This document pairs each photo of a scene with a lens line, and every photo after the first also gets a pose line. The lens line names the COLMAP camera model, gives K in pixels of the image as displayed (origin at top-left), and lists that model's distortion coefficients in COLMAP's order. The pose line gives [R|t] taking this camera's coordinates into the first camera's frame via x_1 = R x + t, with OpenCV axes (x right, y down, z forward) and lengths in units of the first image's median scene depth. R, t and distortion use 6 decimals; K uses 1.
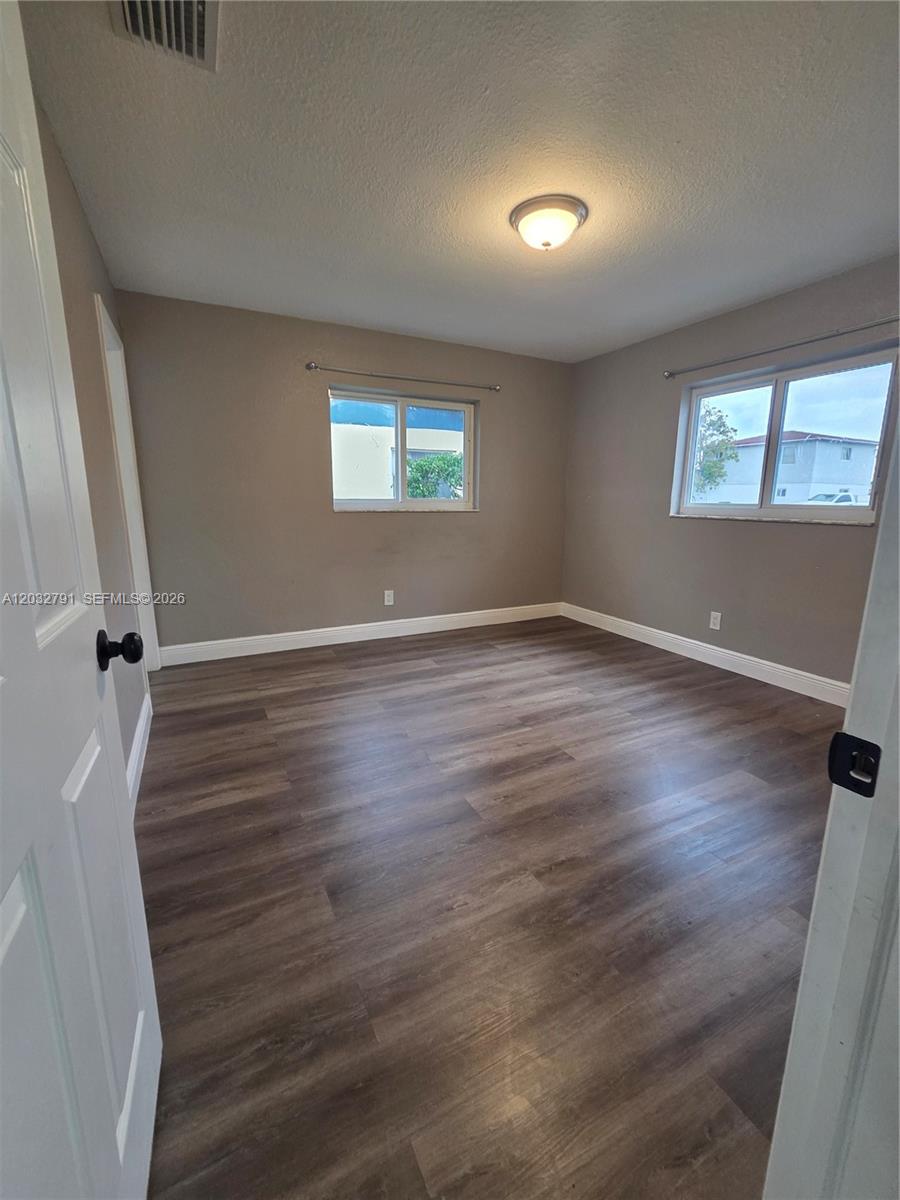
lens RADIAL K [[492.4, 0, 454.2], [0, 492.4, 601.0], [0, 0, 1]] dist [0.005569, -0.001845]
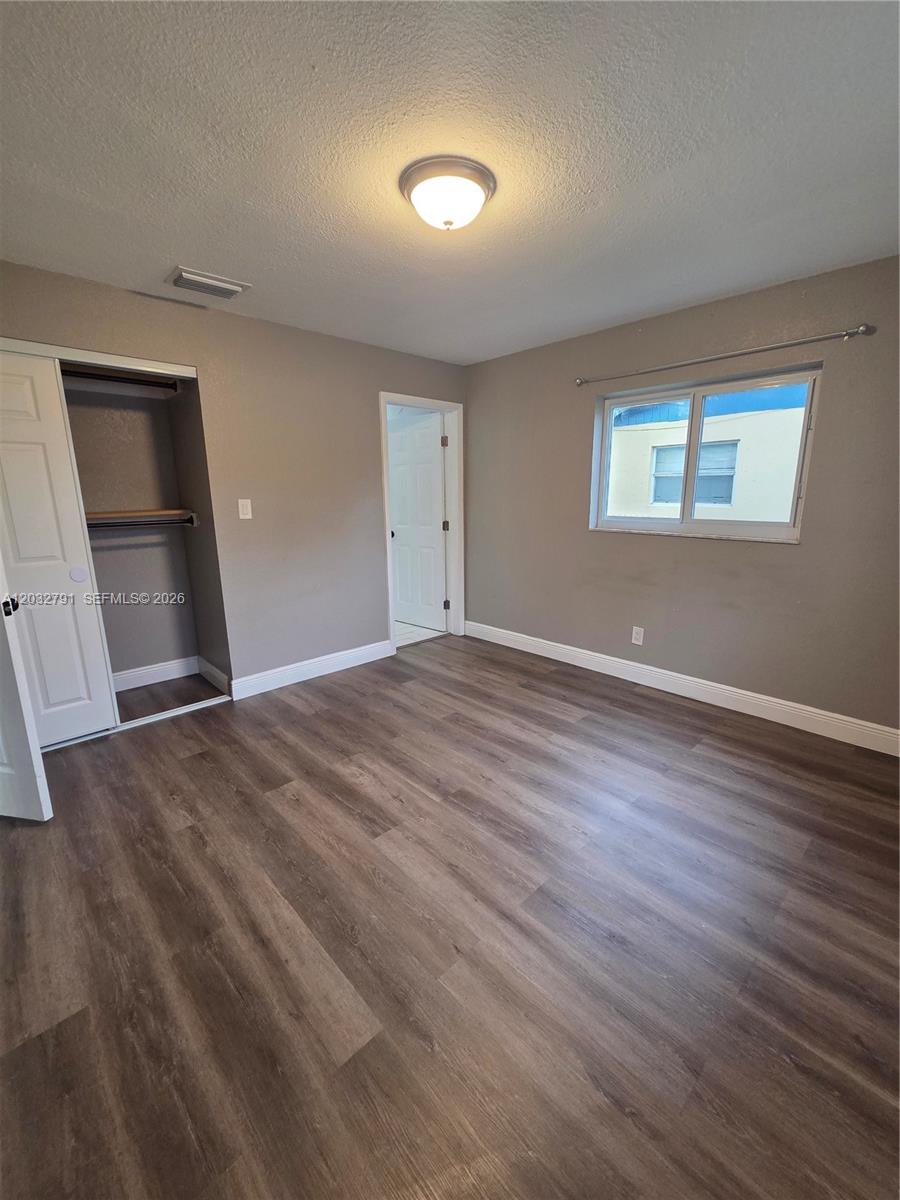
lens RADIAL K [[492.4, 0, 451.8], [0, 492.4, 597.3], [0, 0, 1]] dist [0.005569, -0.001845]
pose [[0.288585, 0.191941, -0.938018, 0.667639], [-0.188951, 0.971850, 0.140732, -0.155374], [0.938625, 0.136626, 0.316729, 0.523527]]
